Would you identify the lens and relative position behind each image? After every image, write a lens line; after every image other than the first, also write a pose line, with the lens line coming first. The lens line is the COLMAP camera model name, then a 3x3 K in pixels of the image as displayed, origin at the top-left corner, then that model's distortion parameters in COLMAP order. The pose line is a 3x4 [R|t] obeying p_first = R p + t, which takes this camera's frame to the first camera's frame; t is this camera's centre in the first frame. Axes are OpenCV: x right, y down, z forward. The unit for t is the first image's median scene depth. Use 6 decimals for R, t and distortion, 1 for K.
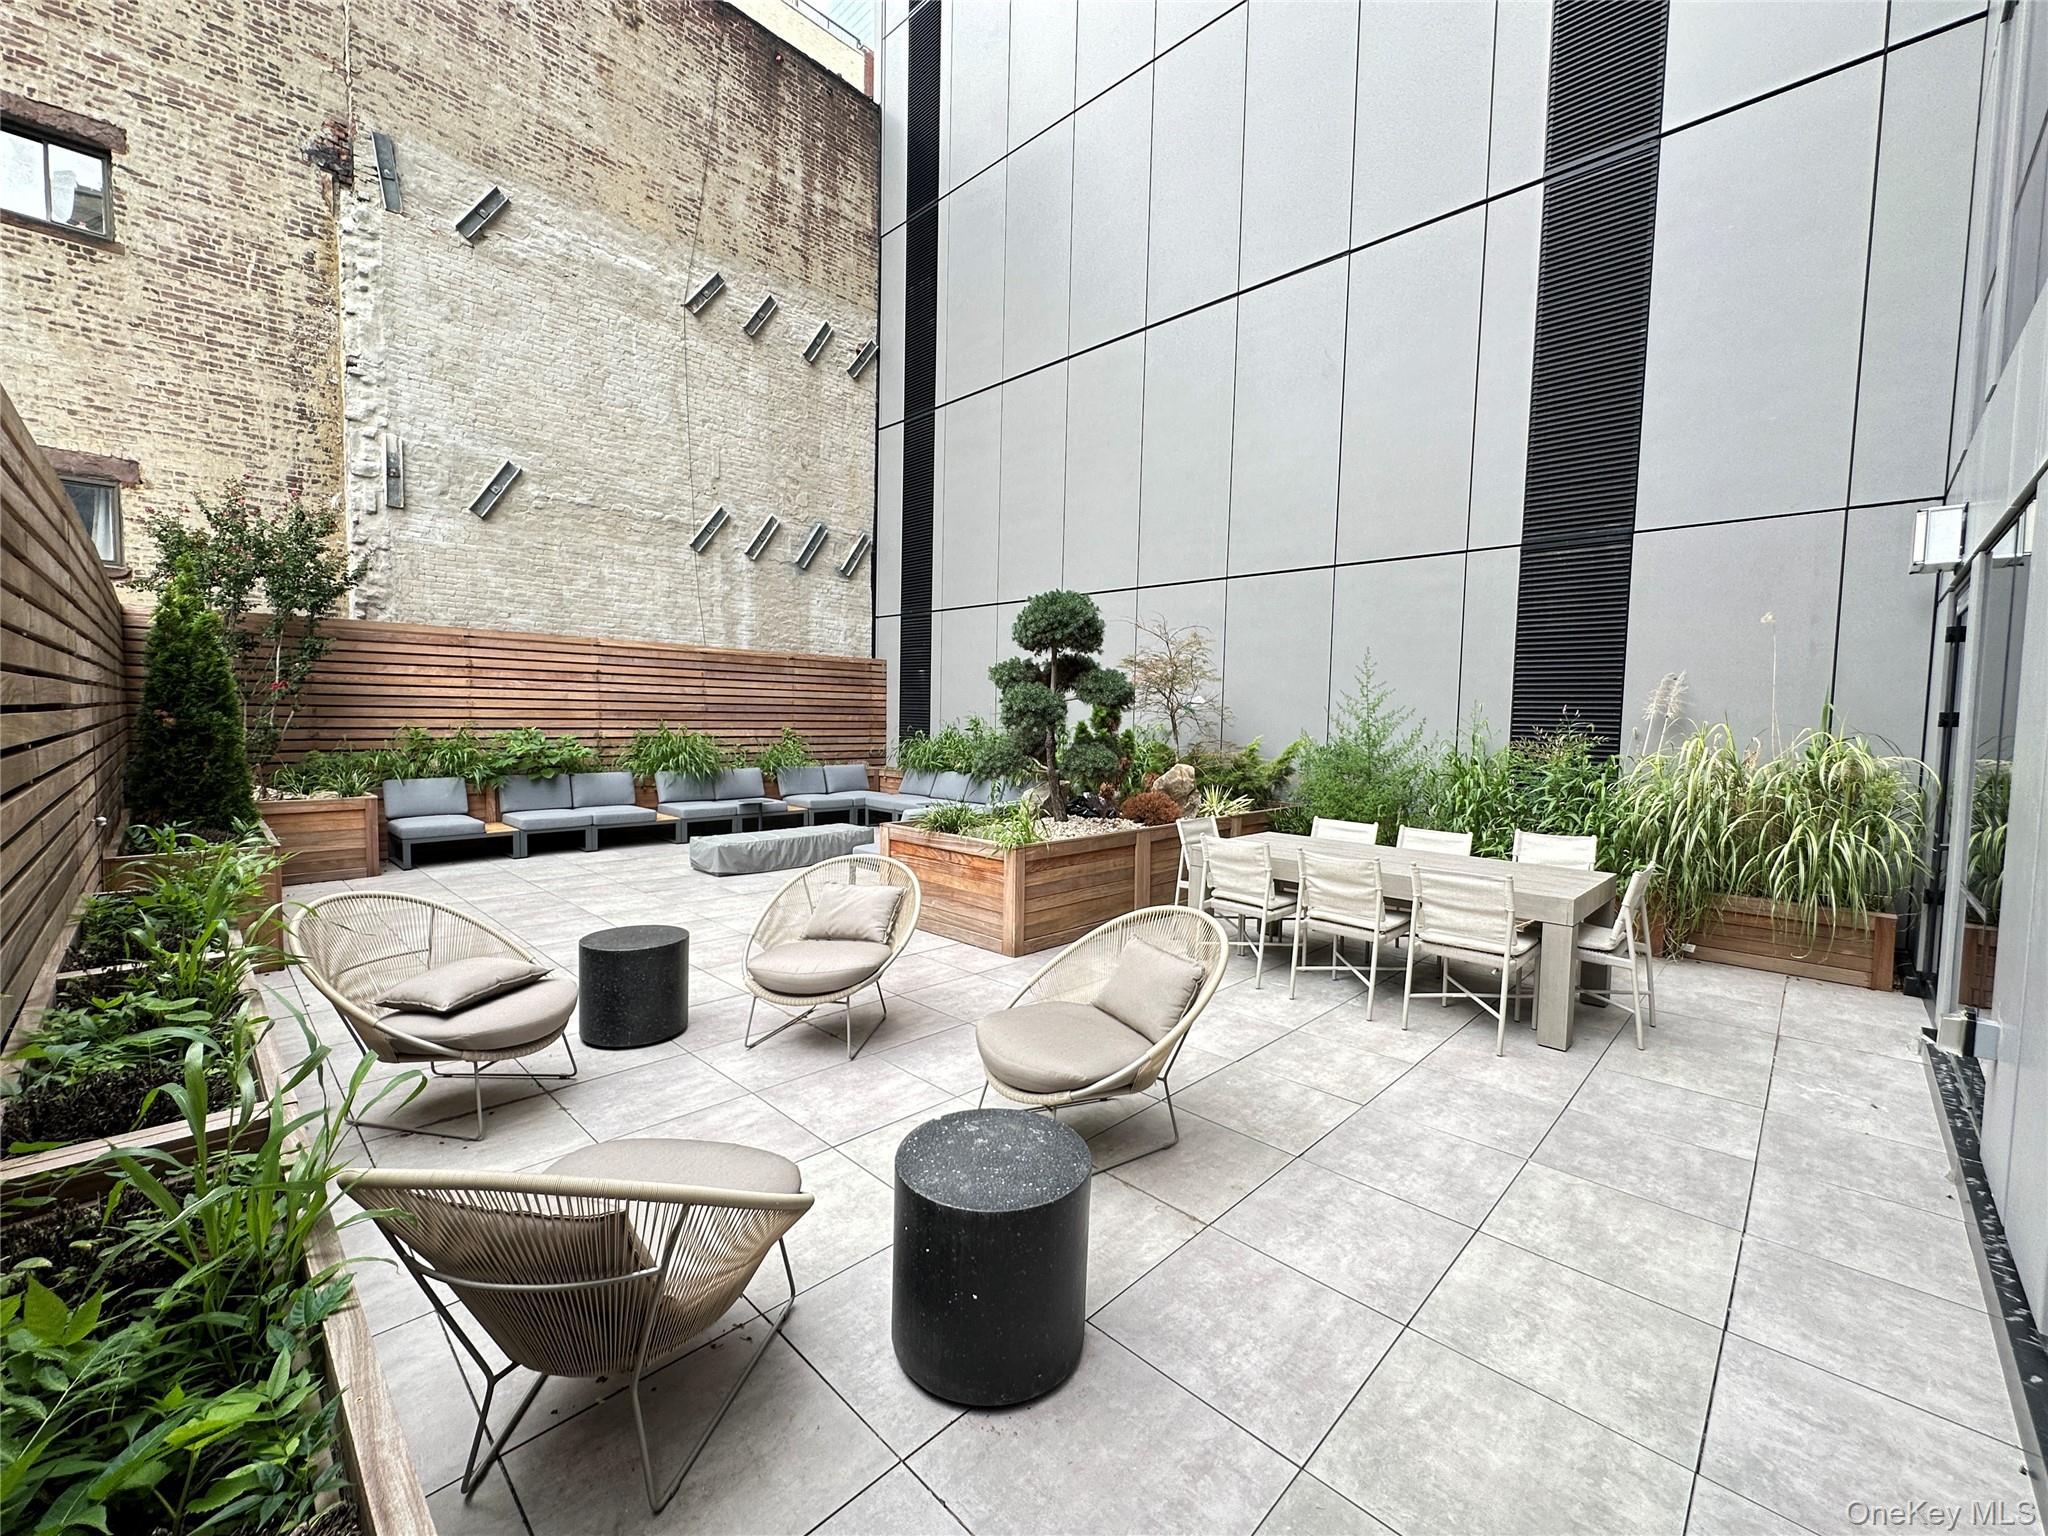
lens RADIAL K [[816.8, 0, 1023.9], [0, 816.8, 764.4], [0, 0, 1]] dist [-0.000048, -0.000001]
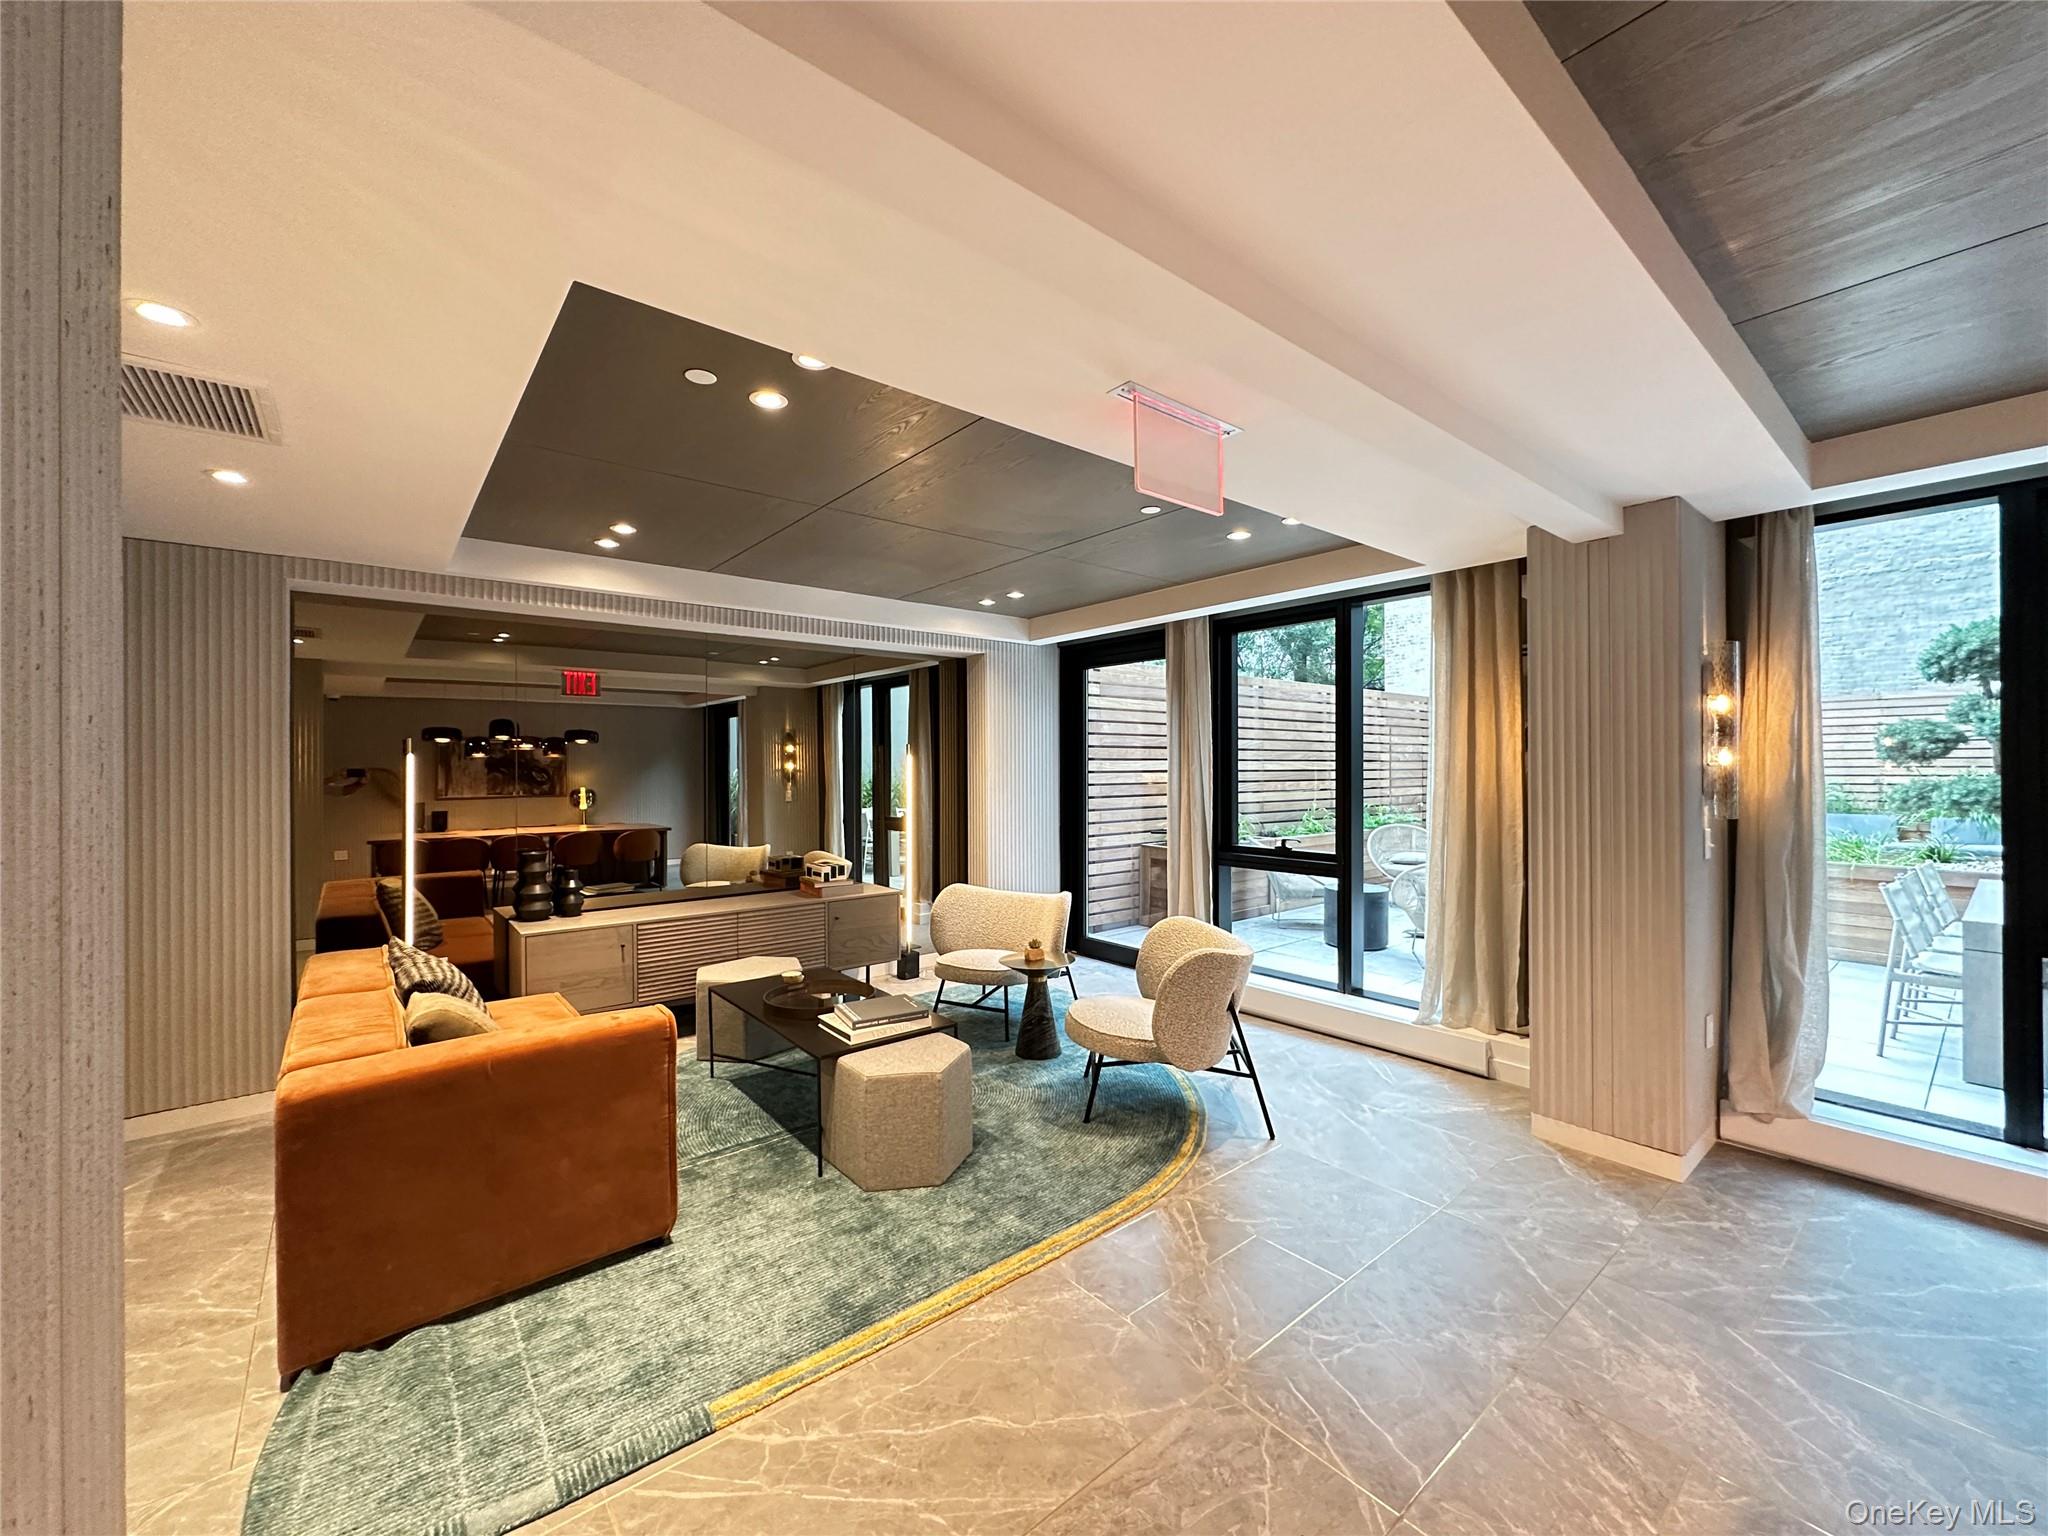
lens RADIAL K [[816.8, 0, 1024.5], [0, 816.8, 766.0], [0, 0, 1]] dist [-0.000048, -0.000001]
pose [[-0.107935, -0.019465, -0.993967, 0.677792], [-0.053950, 0.998450, -0.013694, 0.019604], [0.992693, 0.052146, -0.108818, -0.010315]]
